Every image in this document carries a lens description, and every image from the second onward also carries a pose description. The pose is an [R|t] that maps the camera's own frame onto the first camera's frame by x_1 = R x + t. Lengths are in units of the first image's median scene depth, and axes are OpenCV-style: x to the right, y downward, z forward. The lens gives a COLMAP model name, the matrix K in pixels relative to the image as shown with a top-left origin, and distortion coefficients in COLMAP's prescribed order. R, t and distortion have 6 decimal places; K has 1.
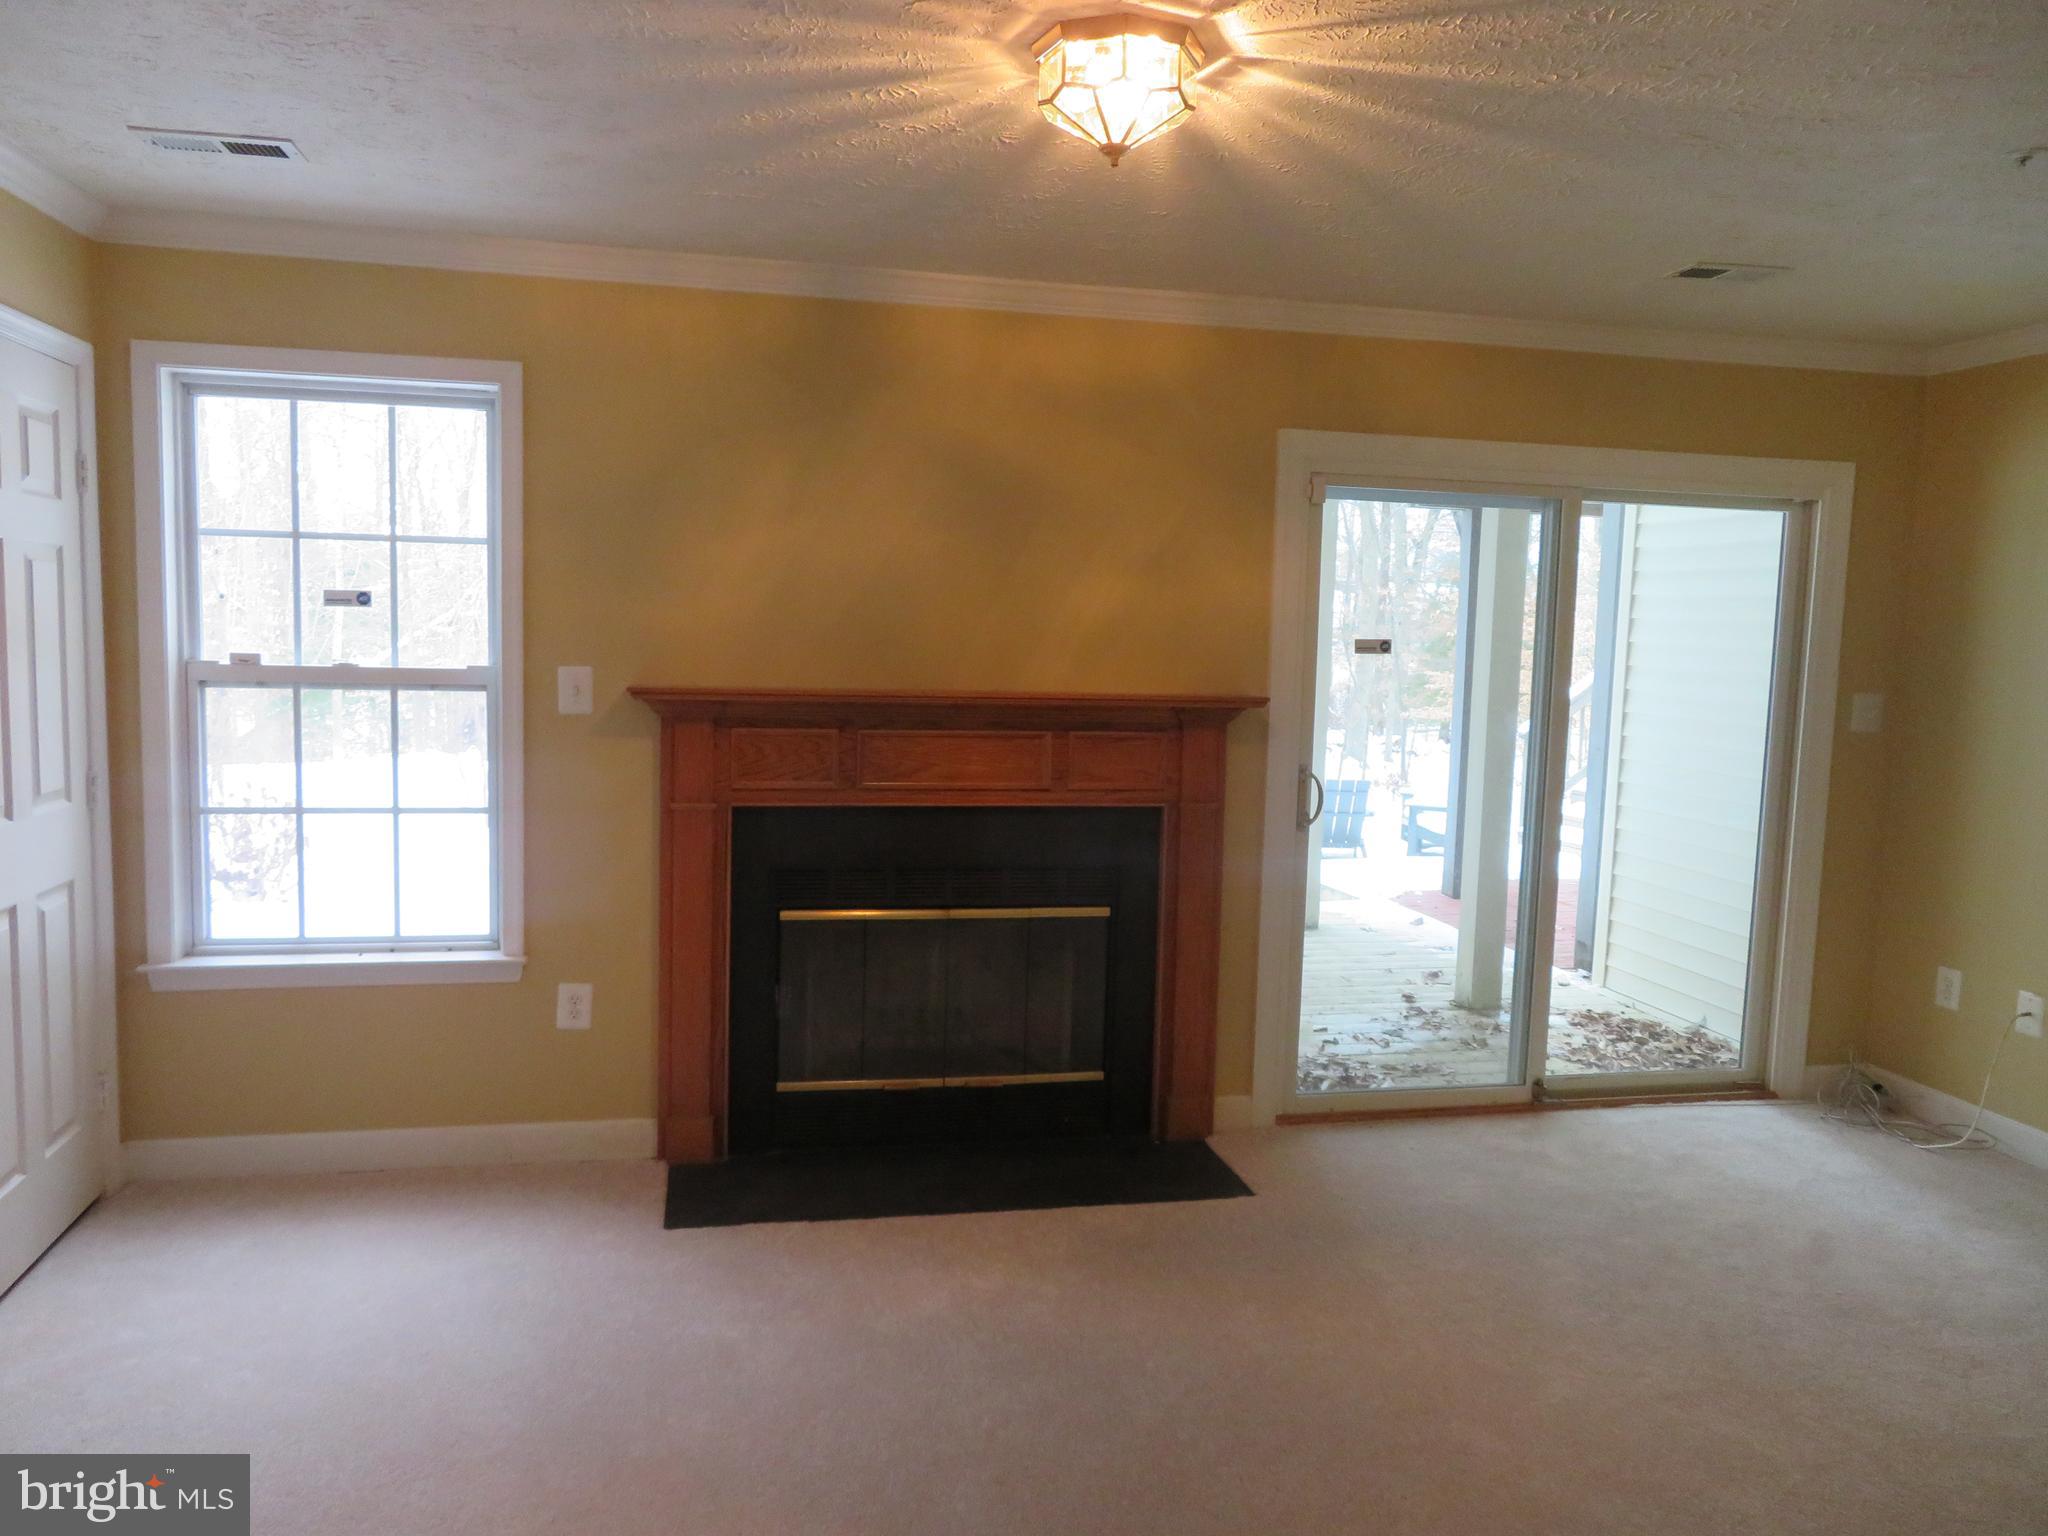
lens RADIAL K [[1467.1, 0, 1016.0], [0, 1467.1, 767.6], [0, 0, 1]] dist [-0.008323, -0.001226]
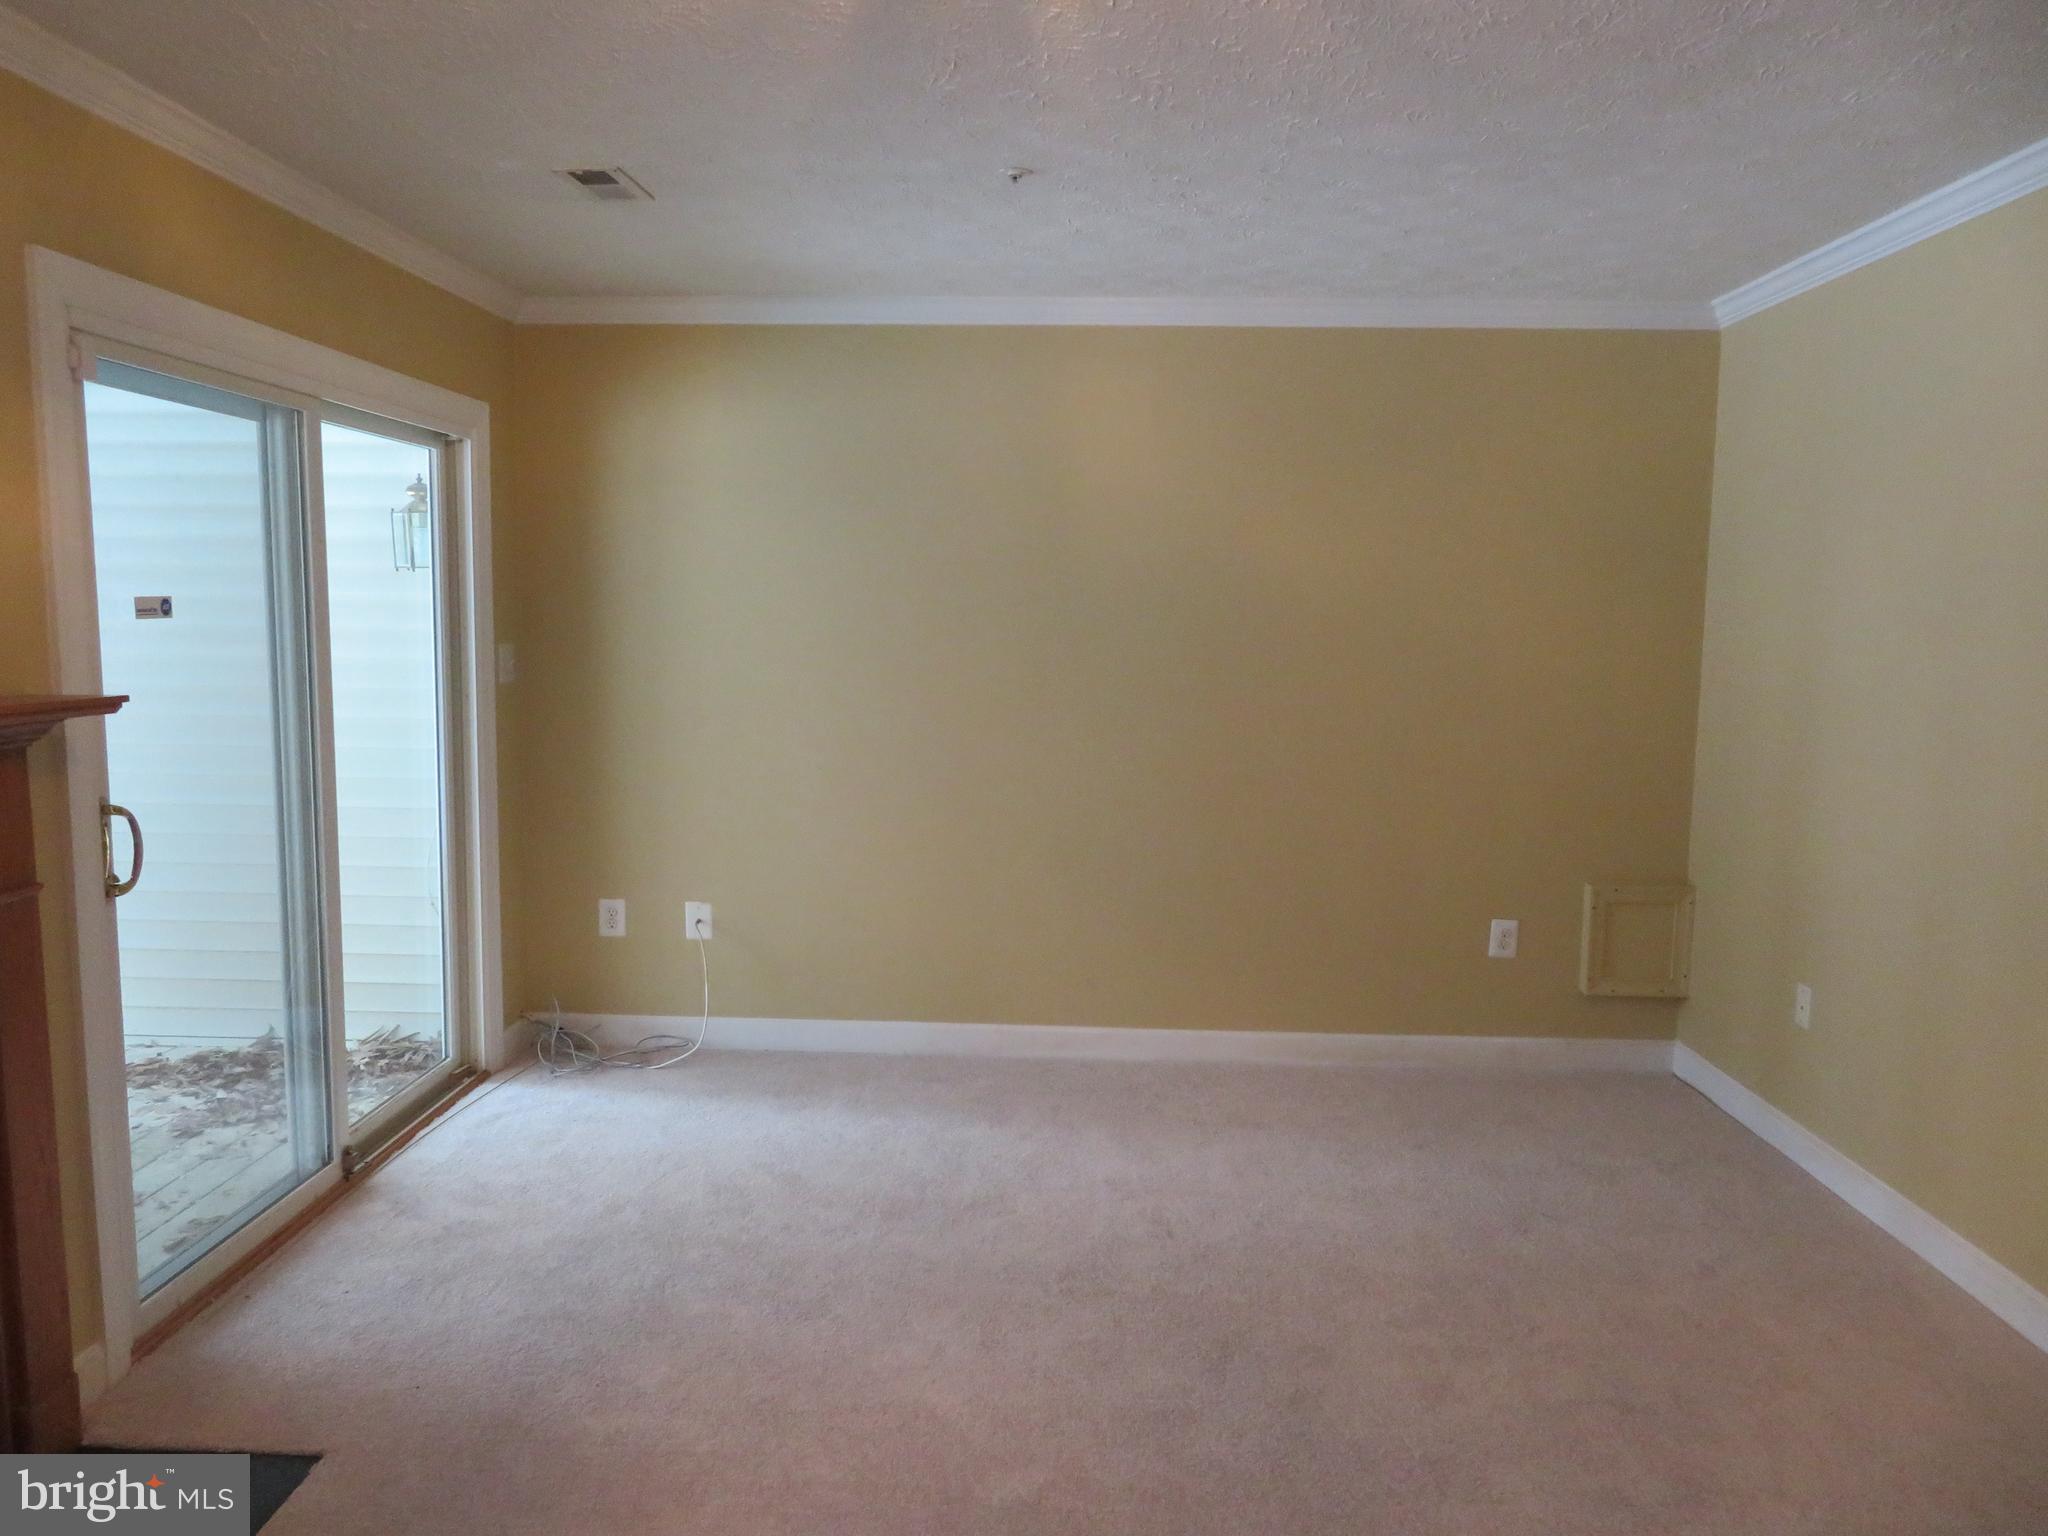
lens RADIAL K [[1467.1, 0, 1016.0], [0, 1467.1, 767.6], [0, 0, 1]] dist [-0.008323, -0.001226]
pose [[0.241220, -0.128478, 0.961928, -0.316312], [0.087429, 0.990044, 0.110309, -0.050889], [-0.966524, 0.057491, 0.250051, 0.470976]]
